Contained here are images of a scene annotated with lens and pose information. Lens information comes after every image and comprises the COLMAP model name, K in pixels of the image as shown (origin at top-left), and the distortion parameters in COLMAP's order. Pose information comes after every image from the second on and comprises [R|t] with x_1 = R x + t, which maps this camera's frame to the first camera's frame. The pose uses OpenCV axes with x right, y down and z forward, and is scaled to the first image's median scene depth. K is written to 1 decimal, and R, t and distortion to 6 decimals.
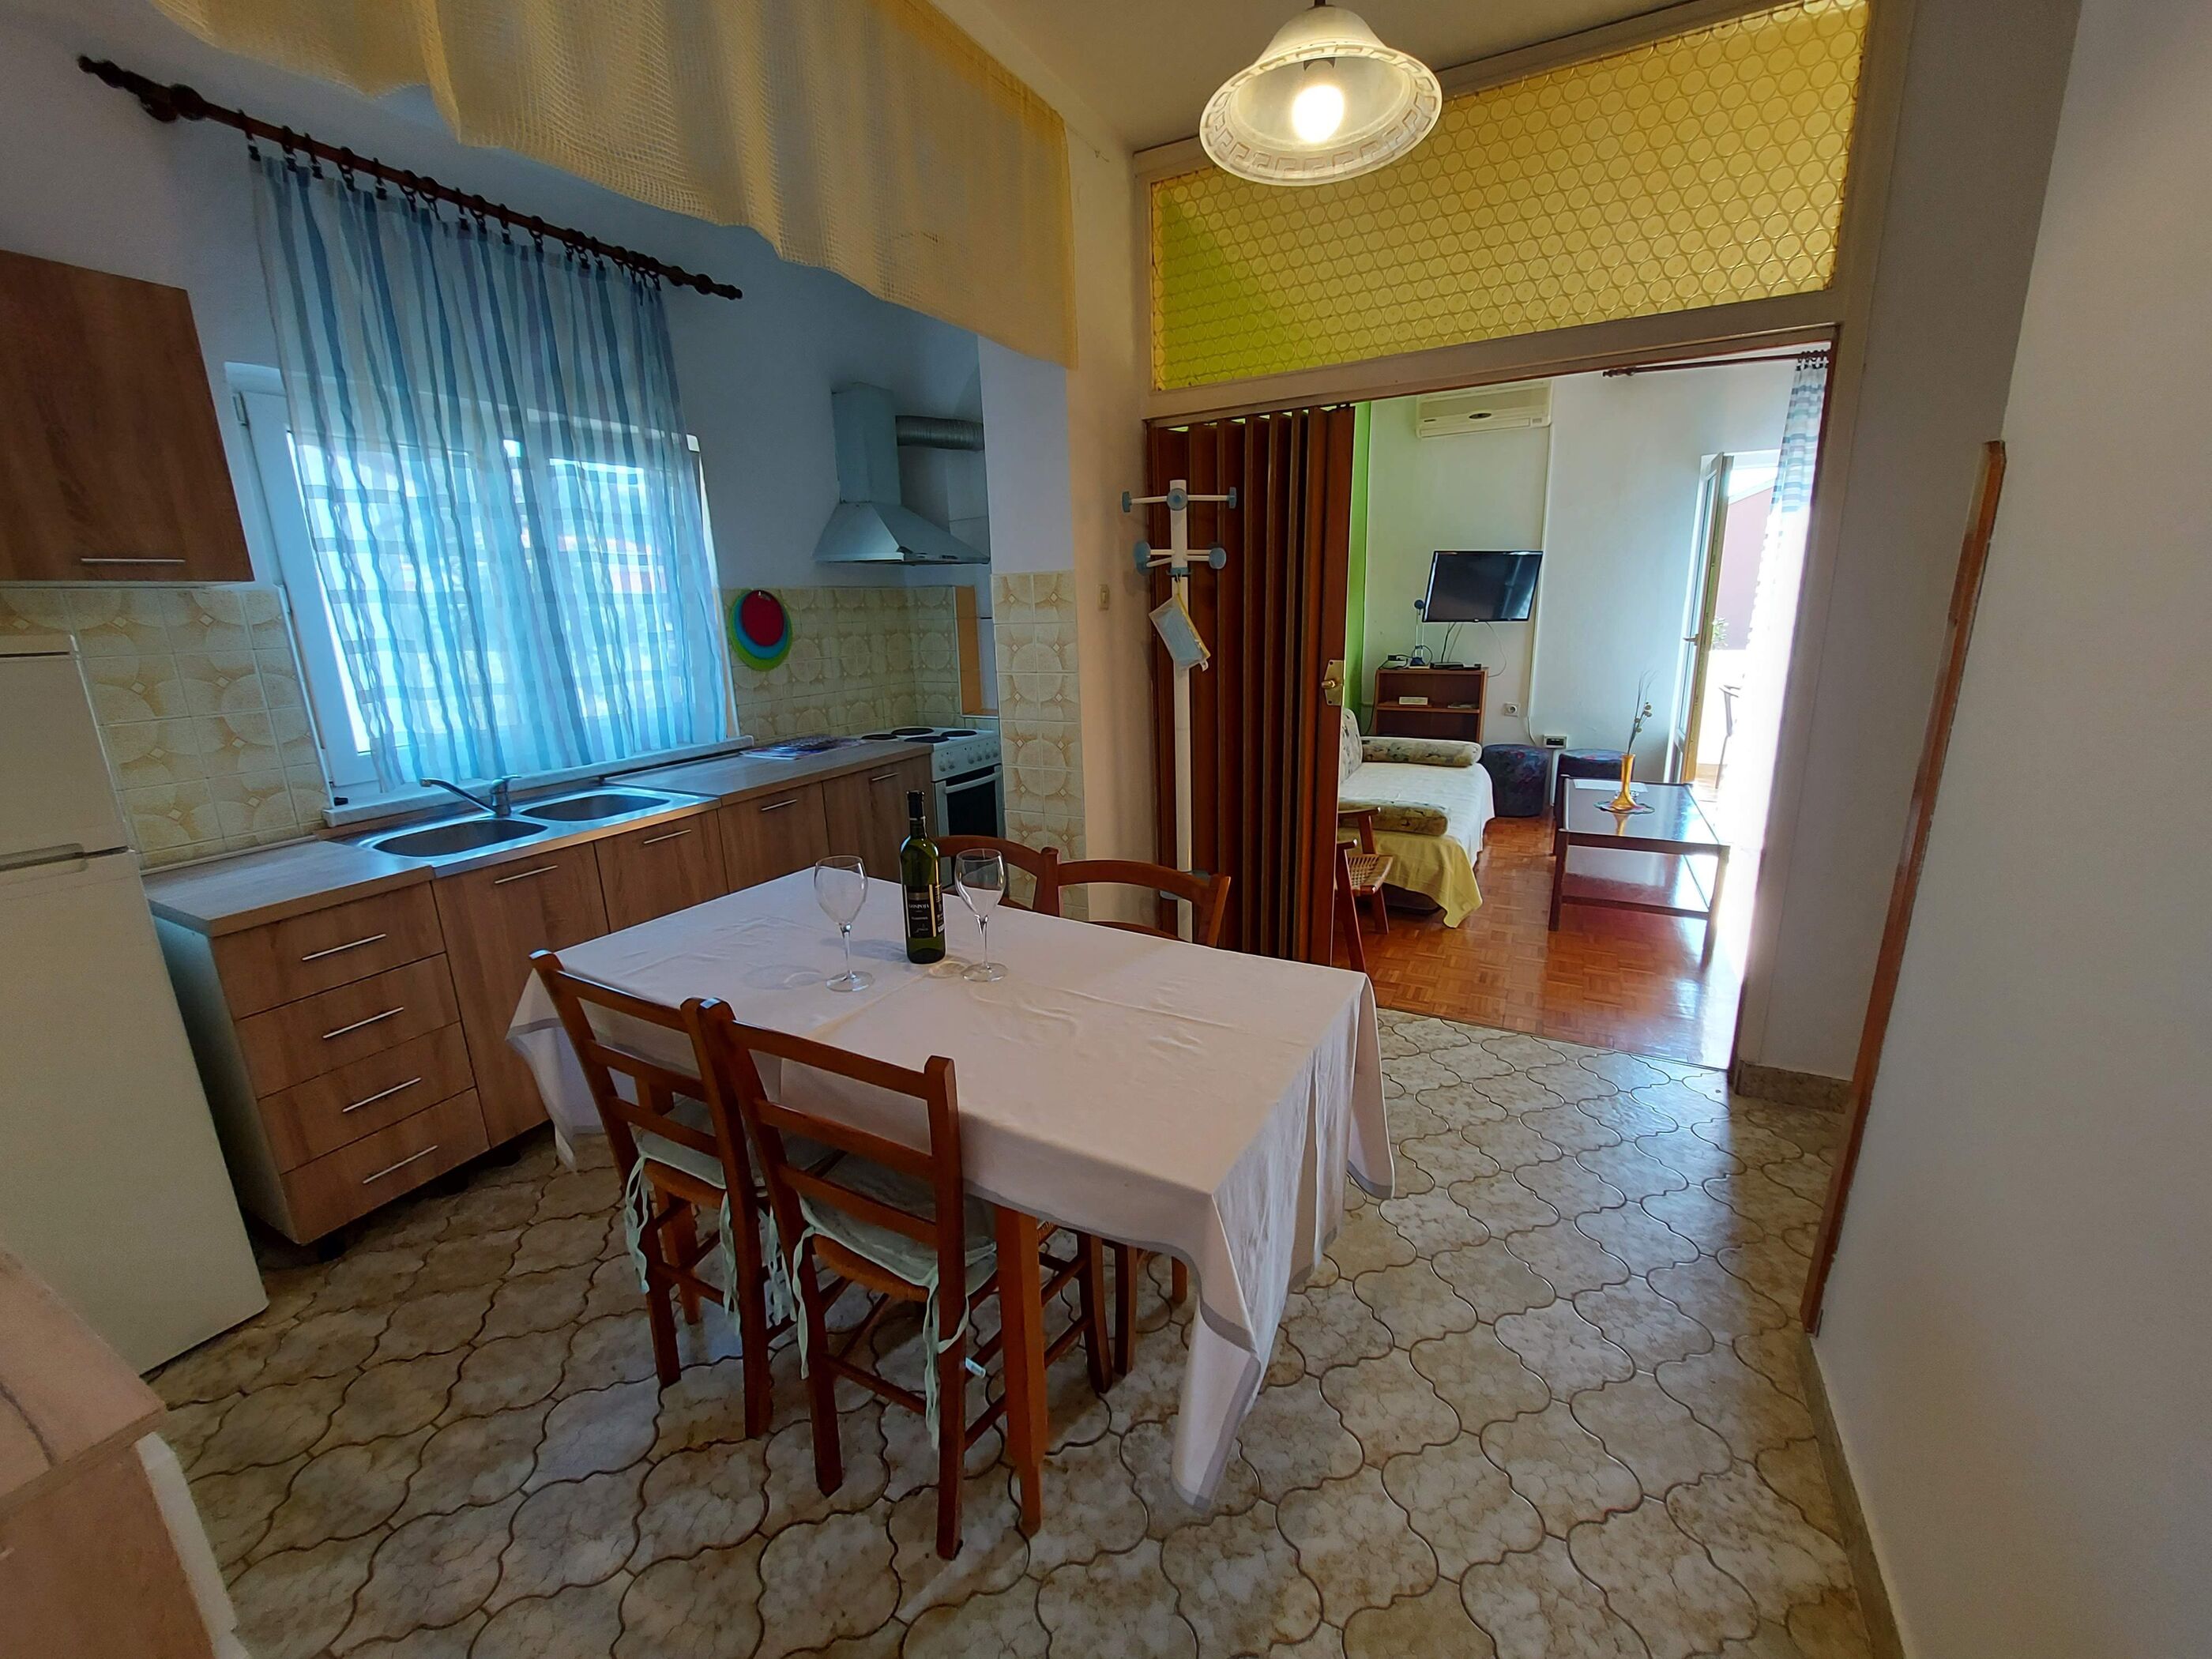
lens RADIAL K [[888.2, 0, 1117.3], [0, 888.2, 813.3], [0, 0, 1]] dist [-0.003672, -0.000544]
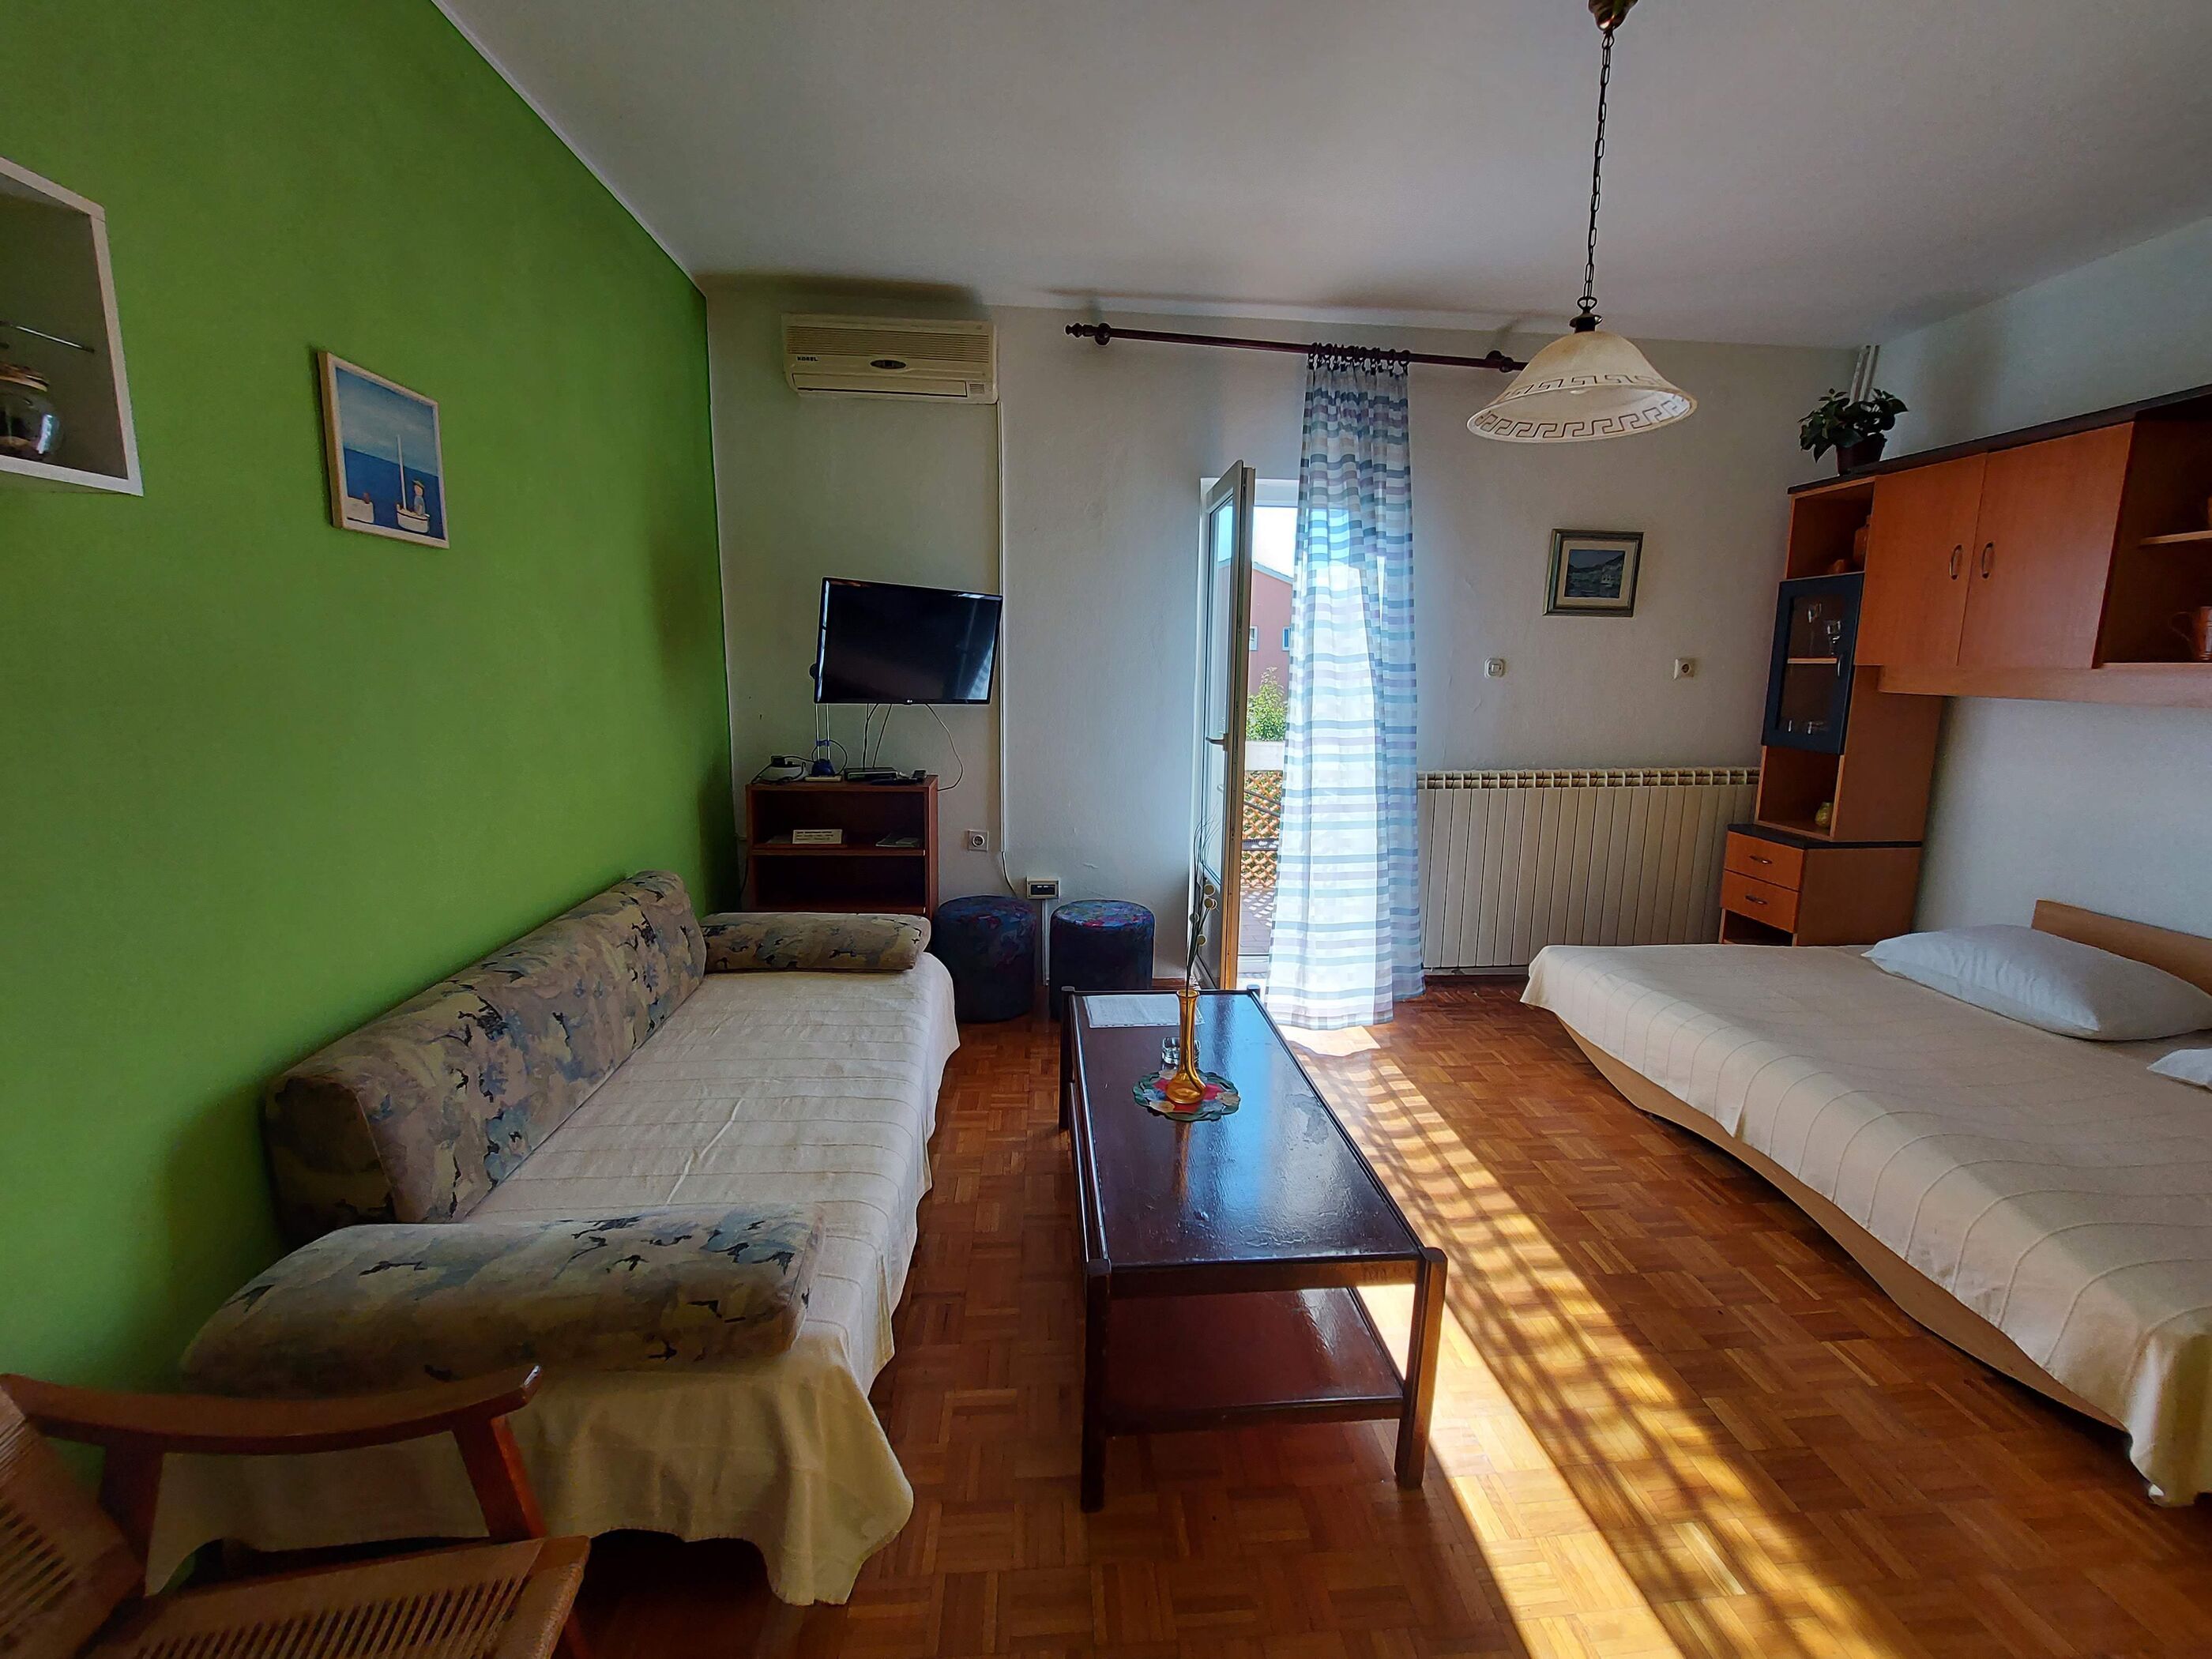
lens RADIAL K [[888.2, 0, 1117.3], [0, 888.2, 813.3], [0, 0, 1]] dist [-0.003672, -0.000544]
pose [[0.850282, -0.046418, 0.524276, 0.308705], [0.082925, 0.995477, -0.046354, -0.154244], [-0.519753, 0.082890, 0.850286, 0.635189]]
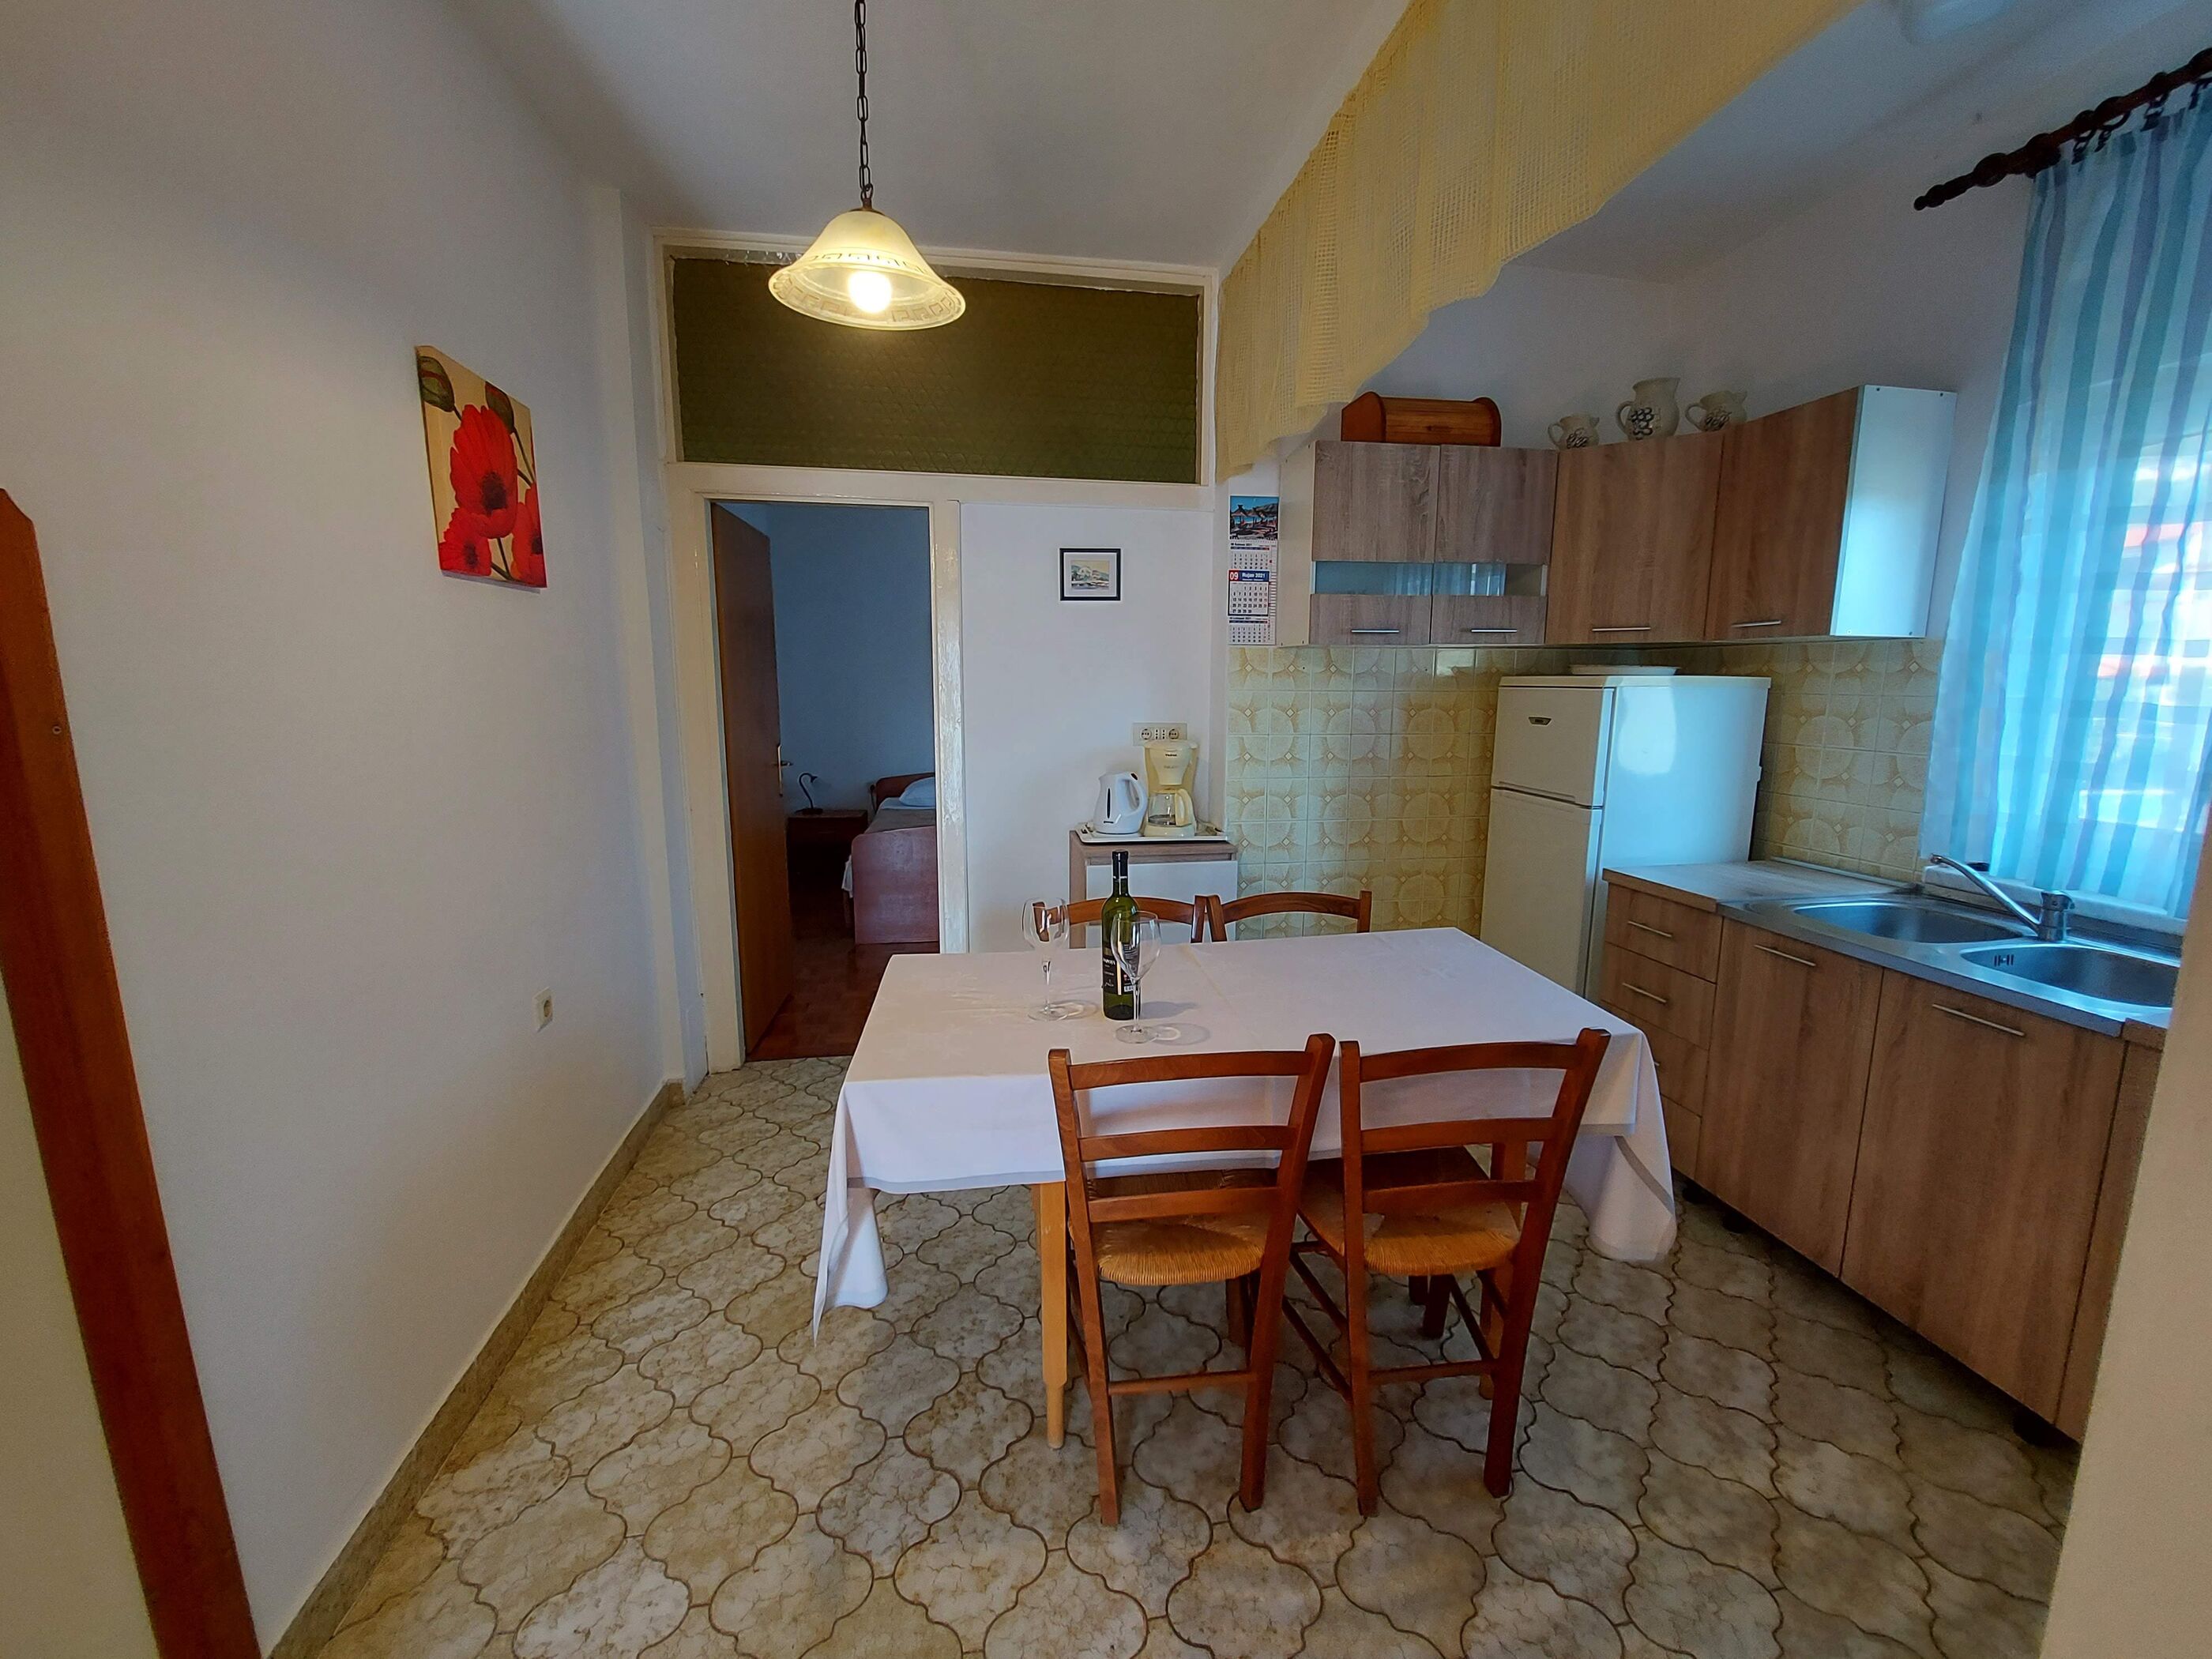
lens RADIAL K [[888.2, 0, 1117.3], [0, 888.2, 813.3], [0, 0, 1]] dist [-0.003672, -0.000544]
pose [[-0.795018, 0.120264, -0.594544, 0.230135], [-0.116827, 0.931440, 0.344631, -0.173752], [0.595229, 0.343447, -0.726461, 0.707401]]
